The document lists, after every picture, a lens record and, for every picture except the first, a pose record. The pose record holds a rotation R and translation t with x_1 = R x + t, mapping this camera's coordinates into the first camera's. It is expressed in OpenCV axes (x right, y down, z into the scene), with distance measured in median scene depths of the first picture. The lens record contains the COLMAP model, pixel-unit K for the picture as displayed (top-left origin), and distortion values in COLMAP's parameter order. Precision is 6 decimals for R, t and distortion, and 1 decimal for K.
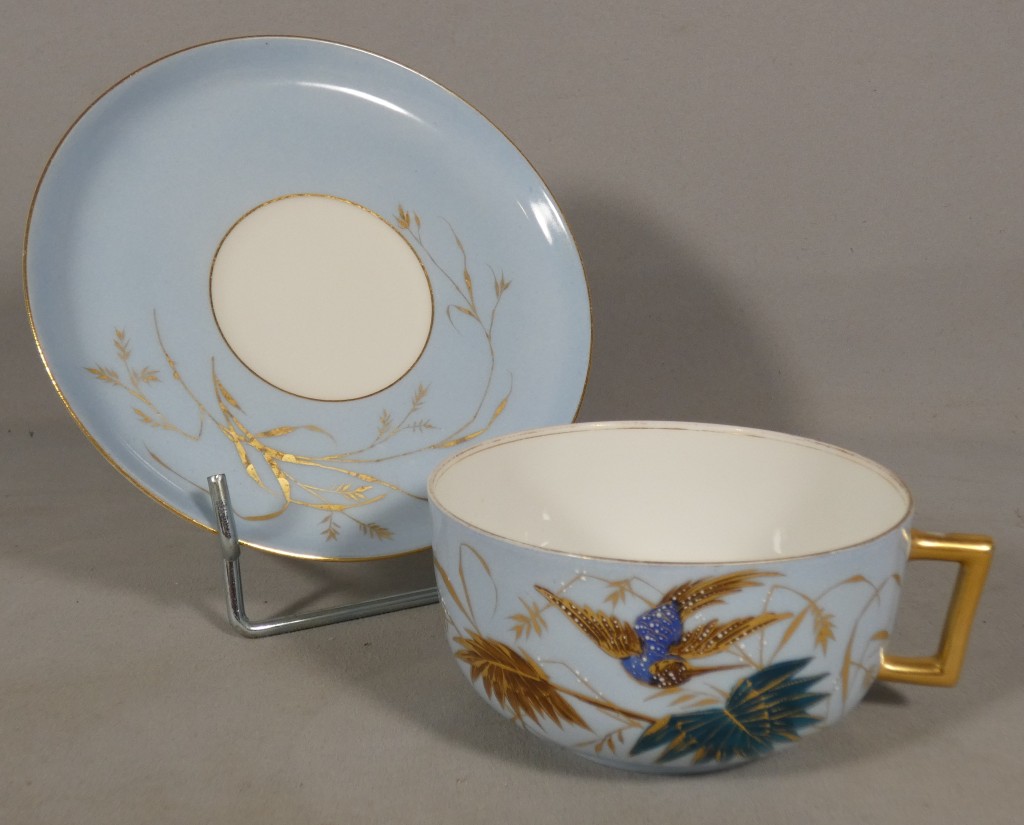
lens RADIAL K [[1179.3, 0, 511.6], [0, 1179.3, 386.6], [0, 0, 1]] dist [0.003669, -0.009391]
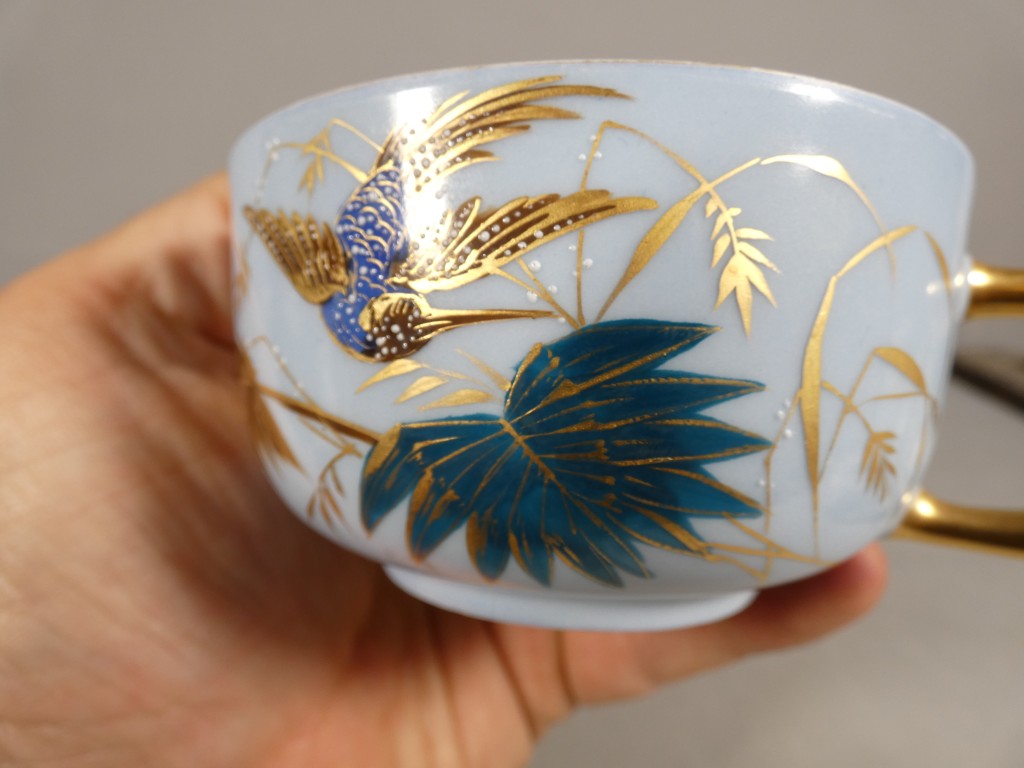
lens RADIAL K [[609.9, 0, 511.0], [0, 609.9, 379.6], [0, 0, 1]] dist [0.052009, -0.000177]
pose [[0.943451, 0.039630, -0.329133, 0.265157], [-0.113844, 0.971182, -0.209394, 0.312059], [0.311350, 0.235023, 0.920774, 0.783247]]
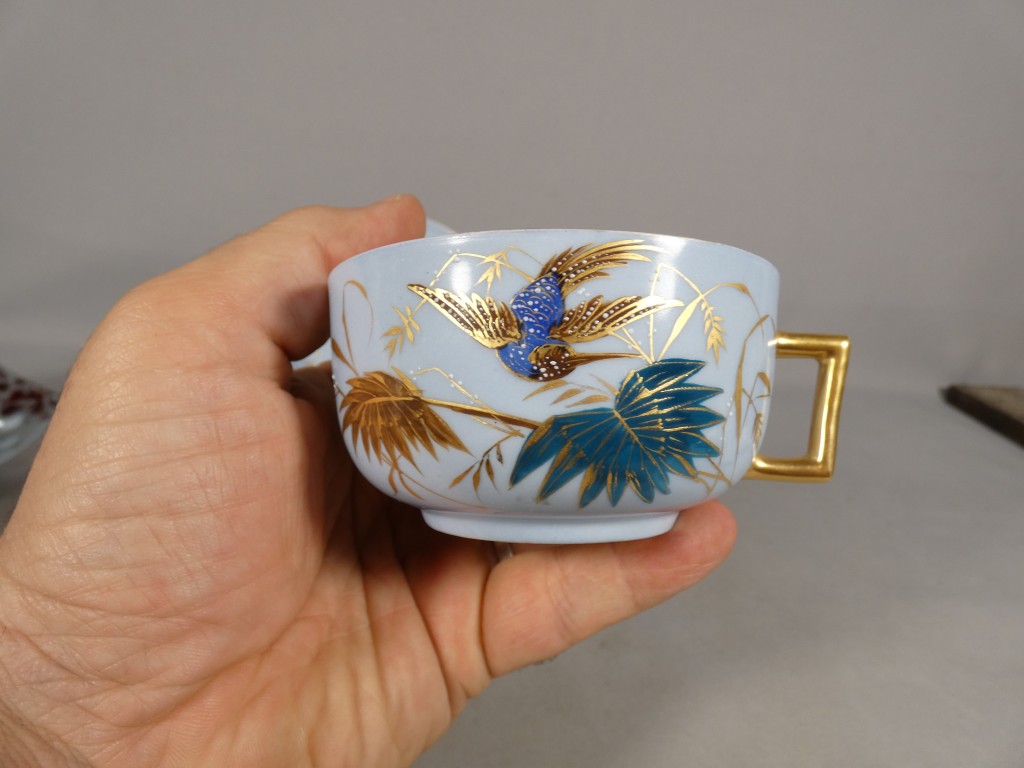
lens RADIAL K [[609.9, 0, 511.0], [0, 609.9, 379.6], [0, 0, 1]] dist [0.052009, -0.000177]
pose [[0.998831, 0.012137, 0.046788, 0.081573], [0.001709, 0.958491, -0.285117, 0.387280], [-0.048306, 0.284863, 0.957350, 0.560872]]
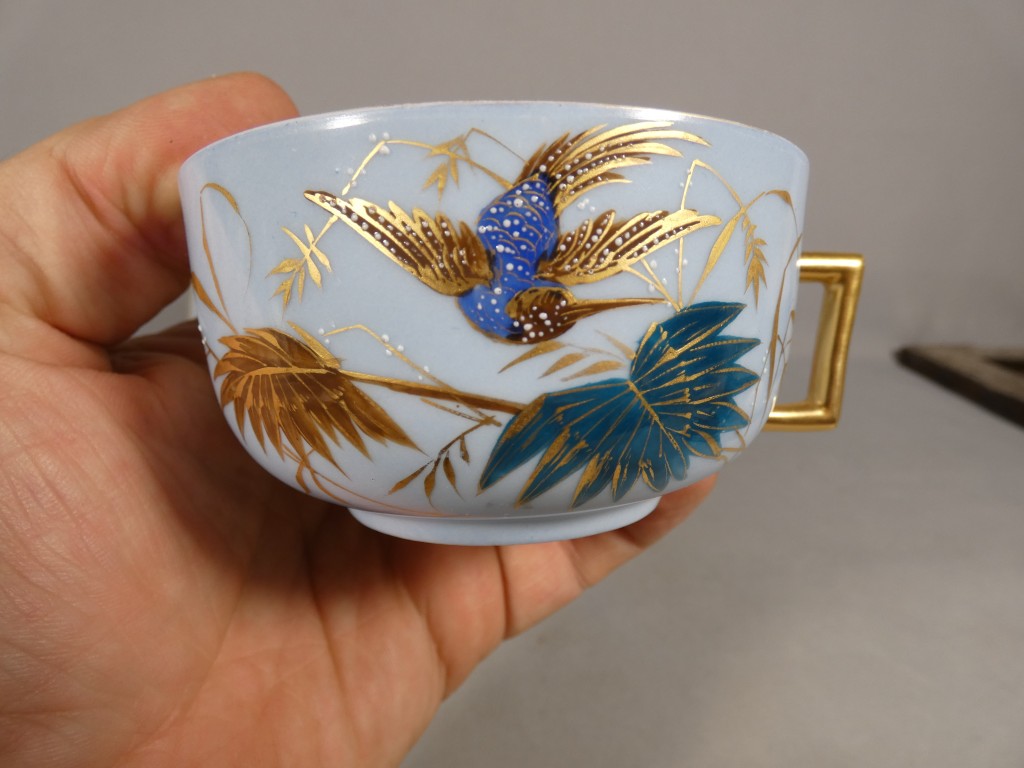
lens RADIAL K [[609.9, 0, 511.0], [0, 609.9, 379.6], [0, 0, 1]] dist [0.052009, -0.000177]
pose [[0.979832, -0.039732, 0.195833, 0.057749], [0.066327, 0.989138, -0.131176, 0.314335], [-0.188493, 0.141520, 0.971824, 0.707397]]
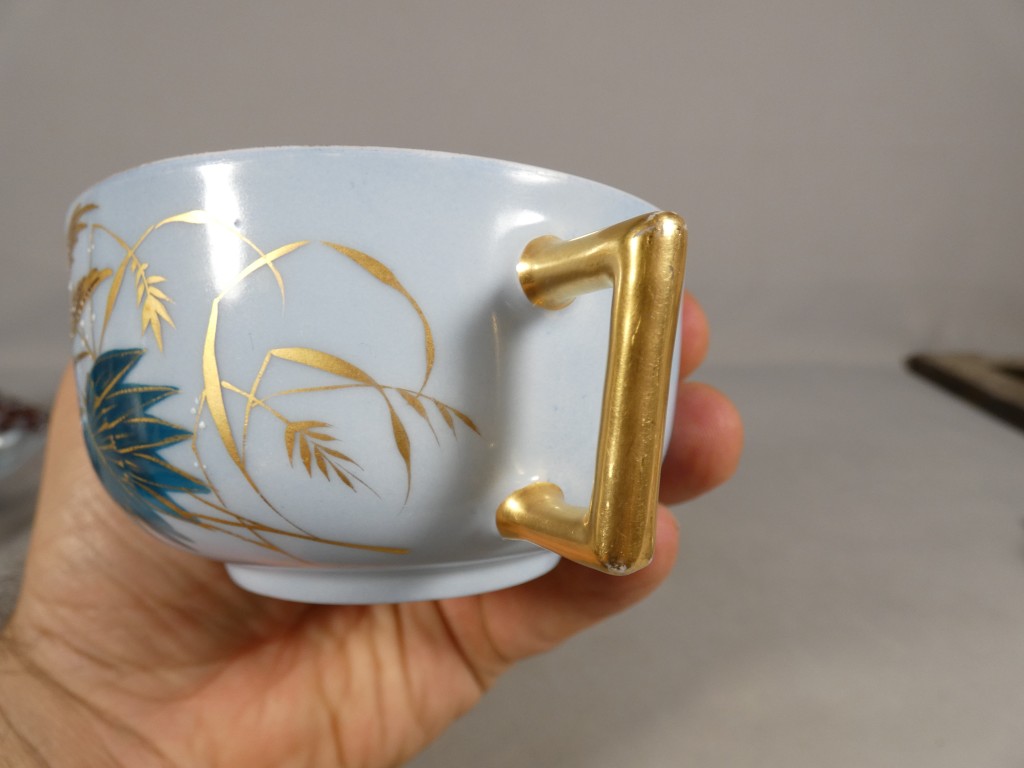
lens RADIAL K [[609.9, 0, 511.0], [0, 609.9, 379.6], [0, 0, 1]] dist [0.052009, -0.000177]
pose [[0.593028, -0.057768, -0.803107, 0.641693], [-0.160884, 0.968808, -0.188486, 0.280304], [0.788945, 0.240984, 0.565237, 0.991962]]
